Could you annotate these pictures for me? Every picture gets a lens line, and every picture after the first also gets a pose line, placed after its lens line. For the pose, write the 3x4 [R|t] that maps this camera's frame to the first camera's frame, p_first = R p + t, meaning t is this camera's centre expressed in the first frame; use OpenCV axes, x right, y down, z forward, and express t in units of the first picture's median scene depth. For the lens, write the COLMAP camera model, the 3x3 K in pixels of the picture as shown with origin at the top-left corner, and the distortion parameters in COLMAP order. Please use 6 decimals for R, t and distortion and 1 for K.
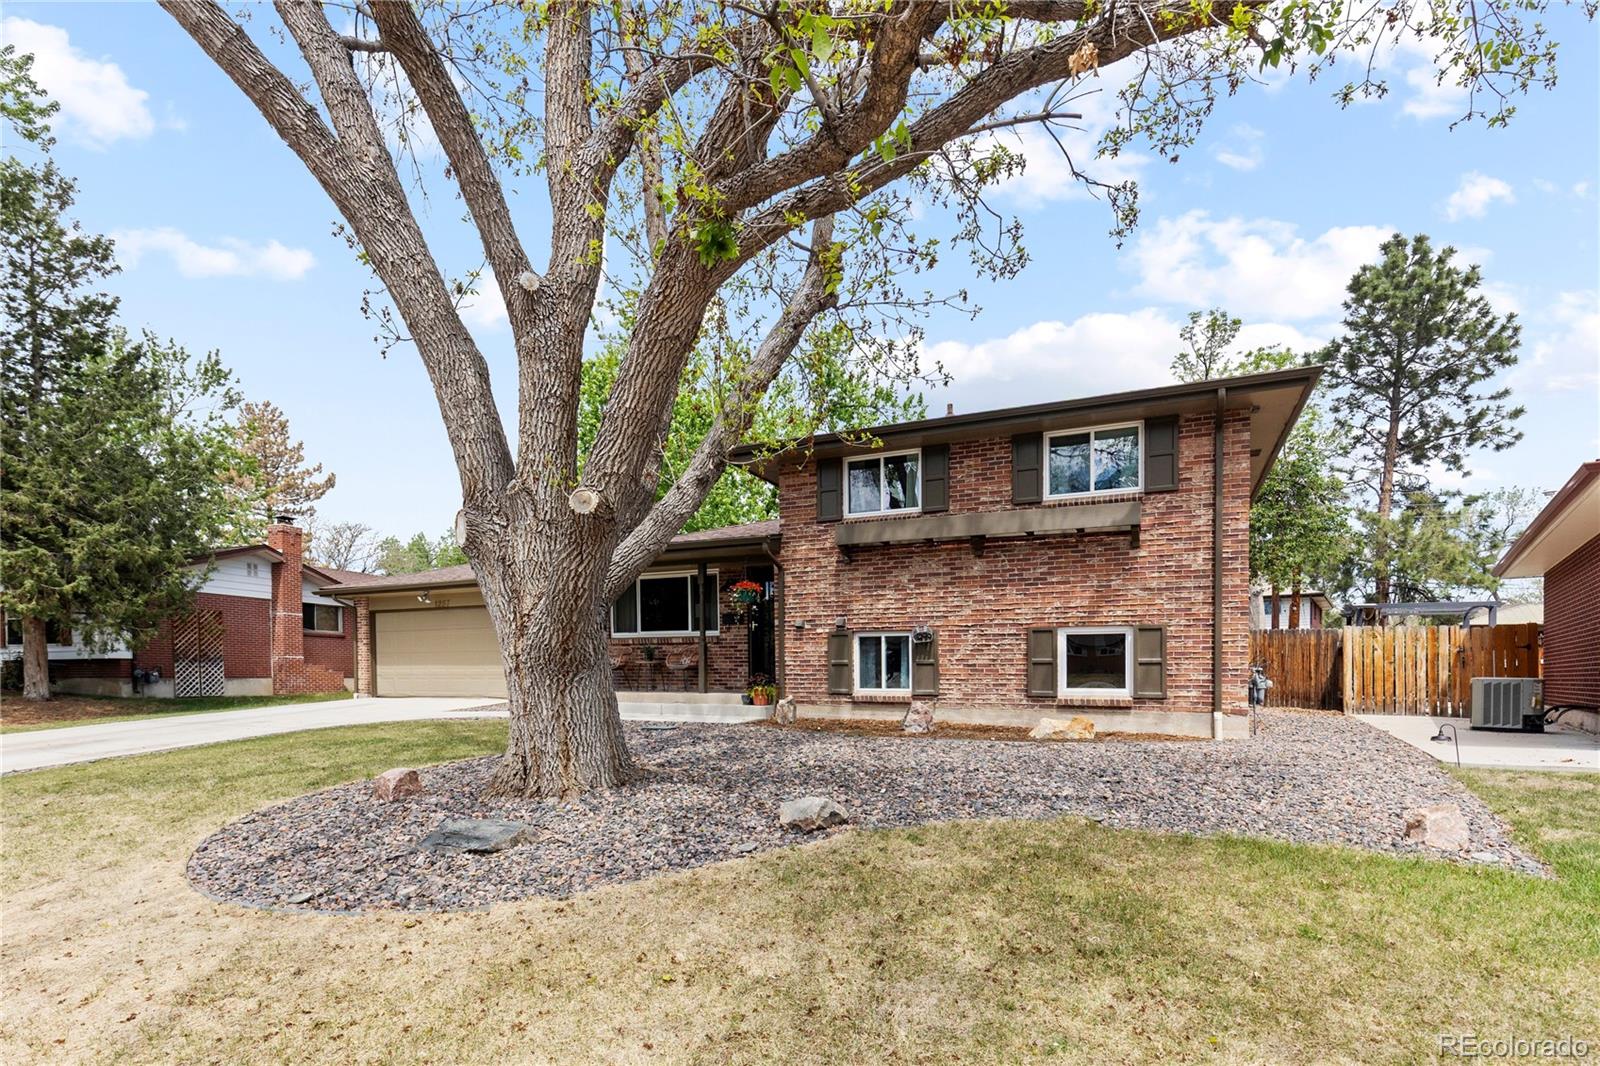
lens RADIAL K [[727.4, 0, 829.5], [0, 727.4, 677.3], [0, 0, 1]] dist [0.002233, -0.000285]
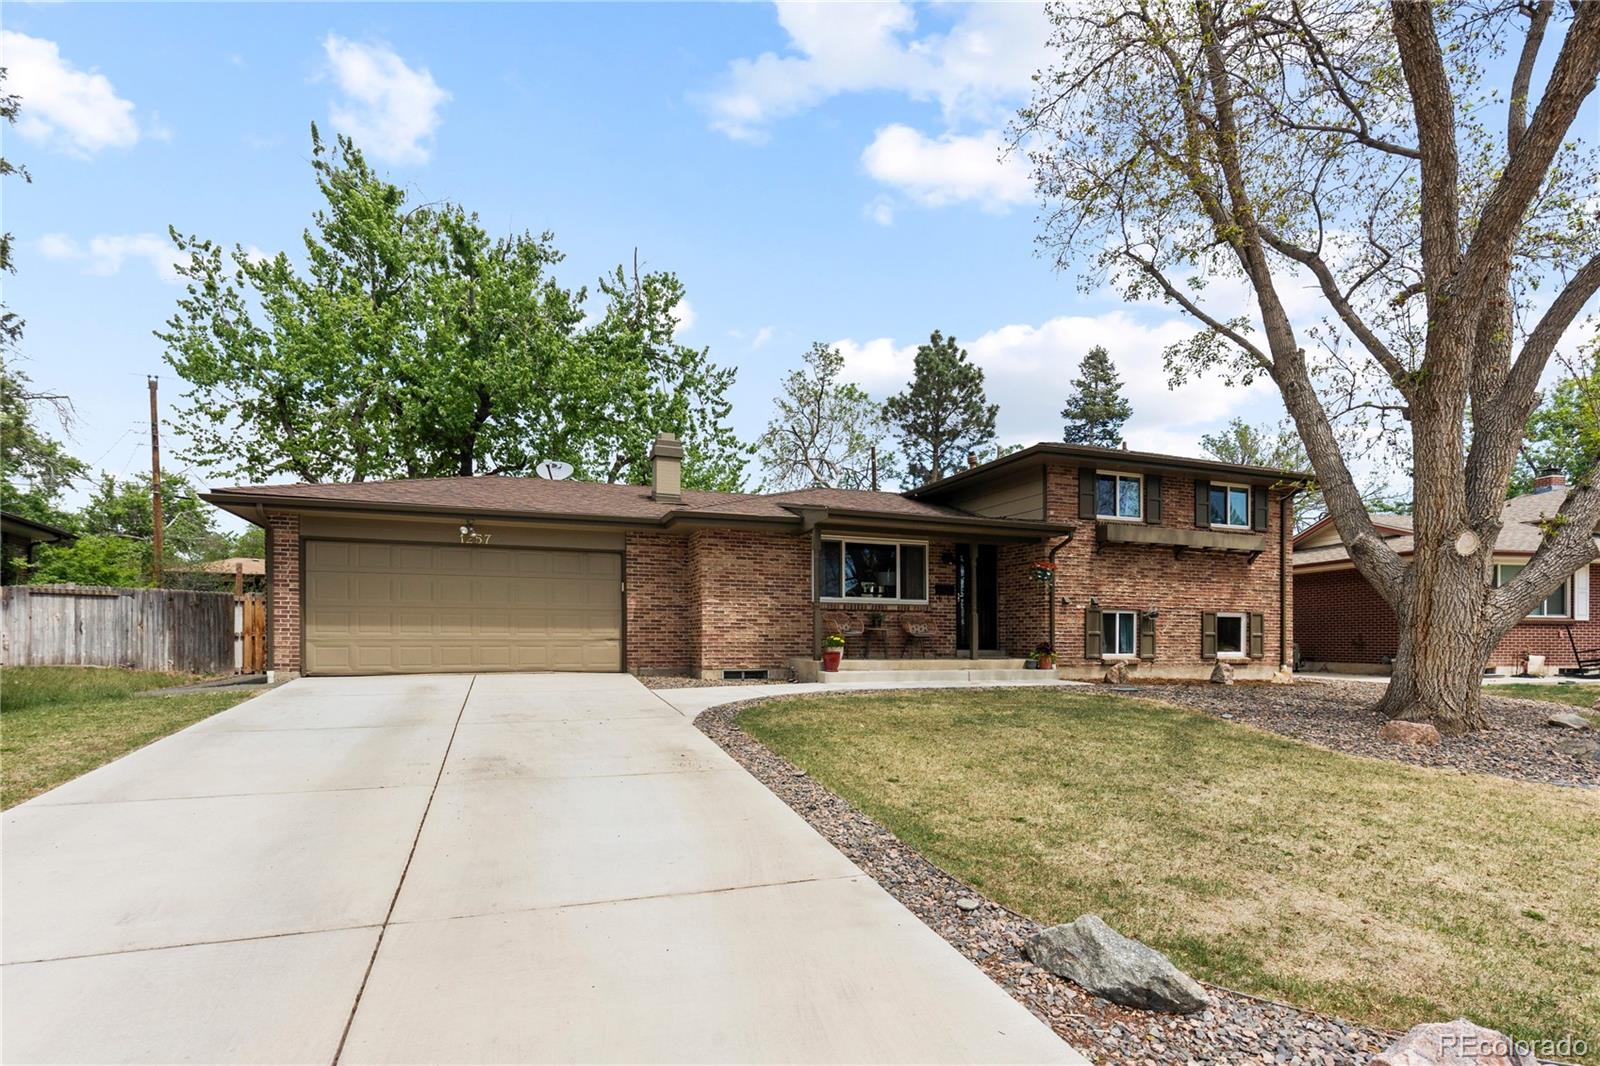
lens RADIAL K [[727.4, 0, 816.3], [0, 727.4, 616.8], [0, 0, 1]] dist [0.002233, -0.000285]
pose [[0.740245, 0.022392, 0.671964, -1.168075], [-0.003086, 0.999548, -0.029909, -0.009378], [-0.672330, 0.020066, 0.739979, 0.394829]]
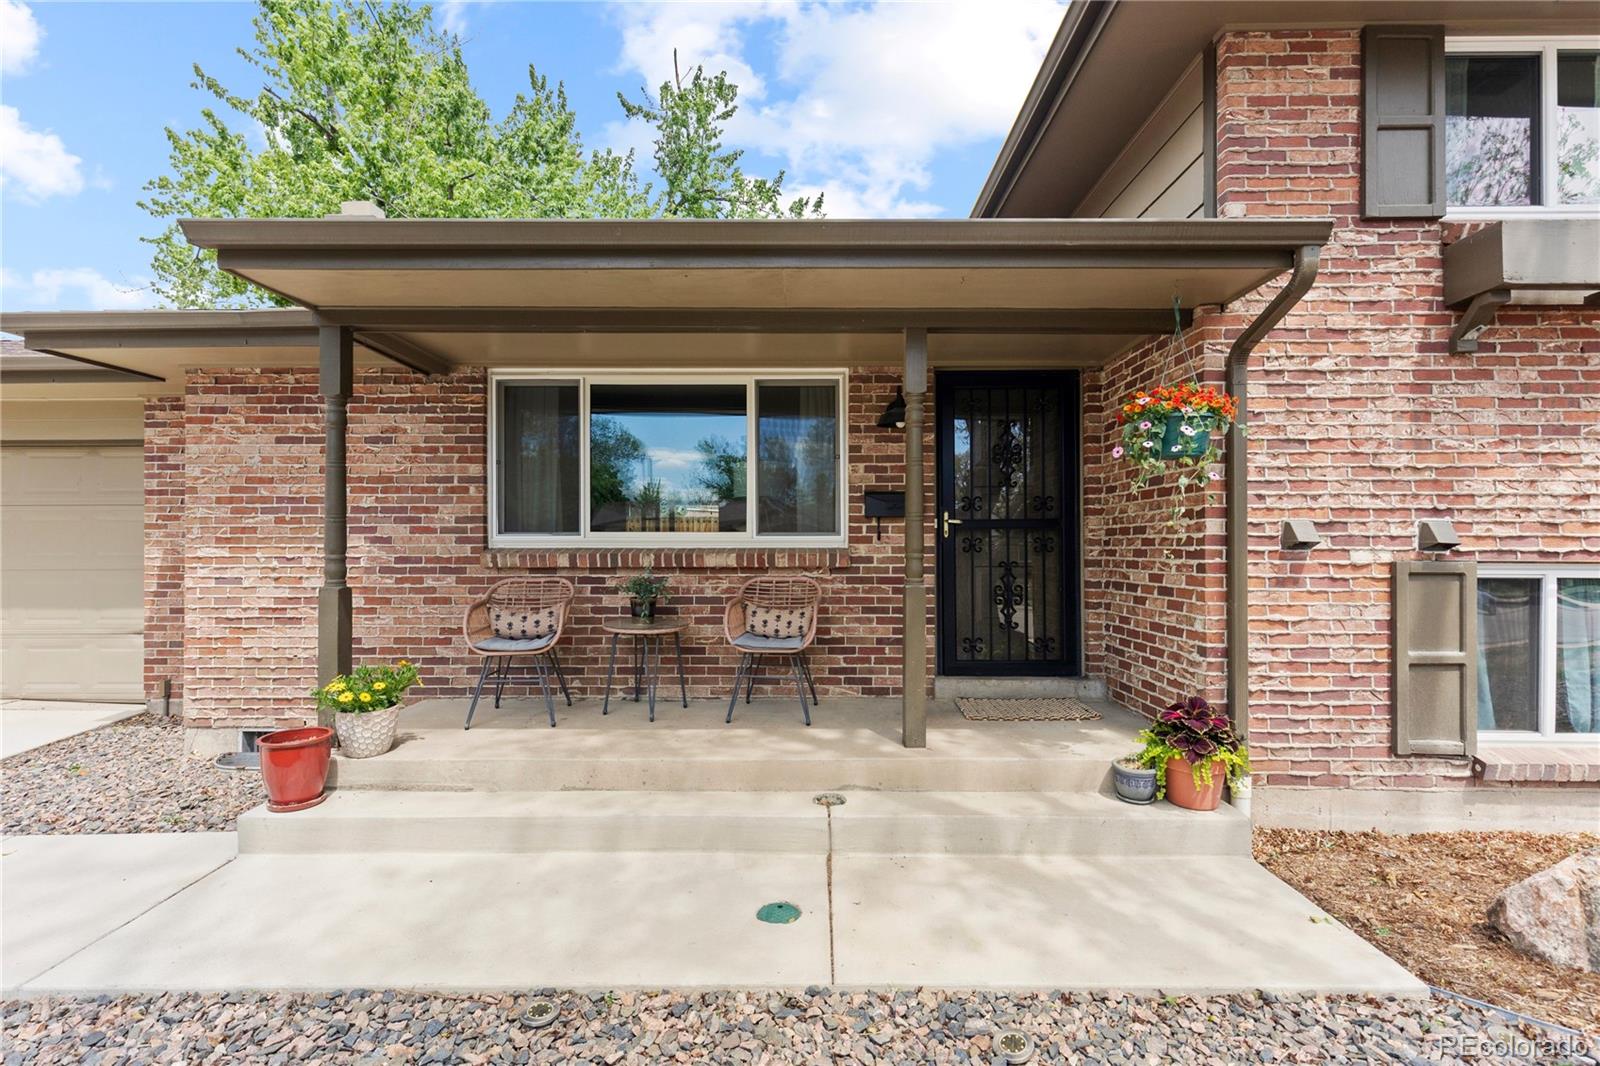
lens RADIAL K [[727.4, 0, 798.7], [0, 727.4, 539.6], [0, 0, 1]] dist [0.002233, -0.000285]
pose [[0.935817, 0.005086, 0.352449, -0.362503], [0.000344, 0.999882, -0.015343, -0.067431], [-0.352485, 0.014480, 0.935705, 0.791096]]
